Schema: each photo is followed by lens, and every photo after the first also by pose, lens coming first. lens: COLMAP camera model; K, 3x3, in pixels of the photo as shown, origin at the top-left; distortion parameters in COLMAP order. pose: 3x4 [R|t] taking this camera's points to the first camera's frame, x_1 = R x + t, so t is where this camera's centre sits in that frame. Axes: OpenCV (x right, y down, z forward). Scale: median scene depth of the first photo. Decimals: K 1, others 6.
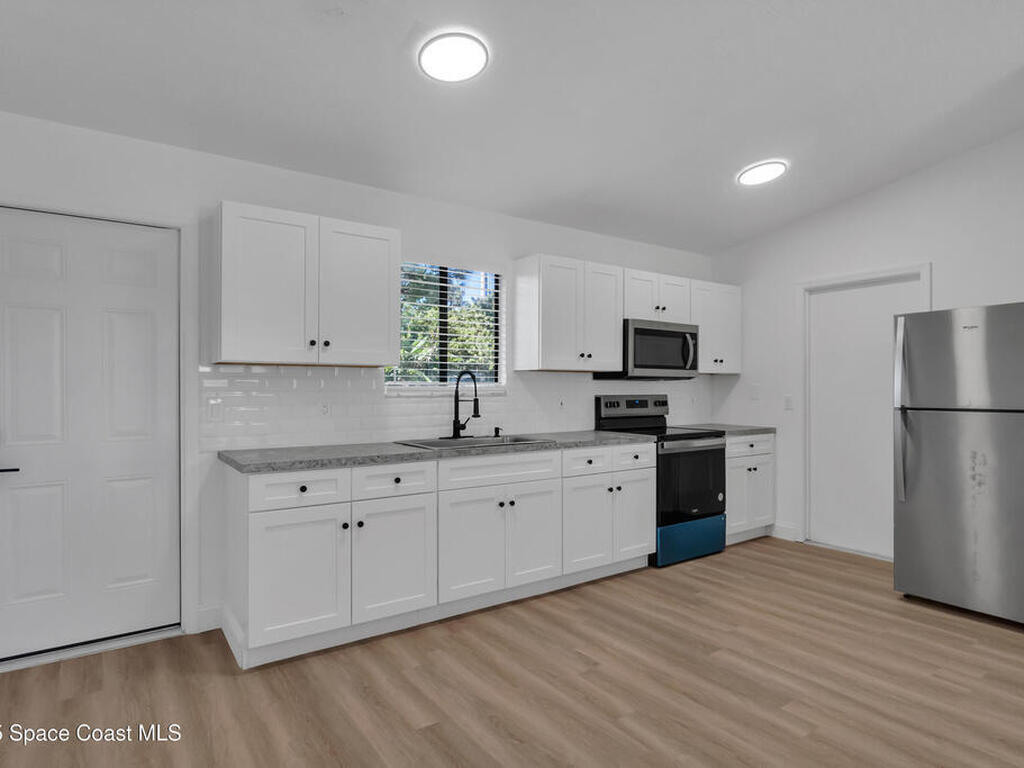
lens RADIAL K [[523.2, 0, 478.6], [0, 523.2, 385.5], [0, 0, 1]] dist [0.000594, 0.000244]
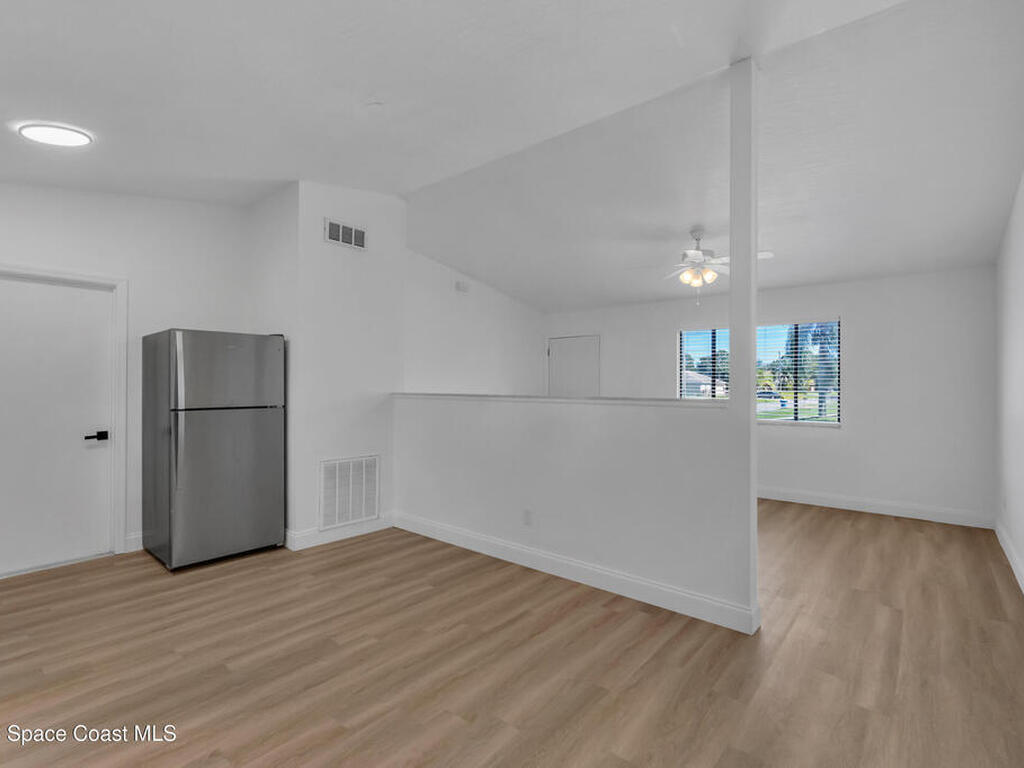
lens RADIAL K [[523.2, 0, 478.6], [0, 523.2, 385.5], [0, 0, 1]] dist [0.000594, 0.000244]
pose [[-0.225911, -0.001566, 0.974147, -0.606724], [-0.008250, 0.999966, -0.000306, -0.019566], [-0.974113, -0.008105, -0.225916, 0.775344]]
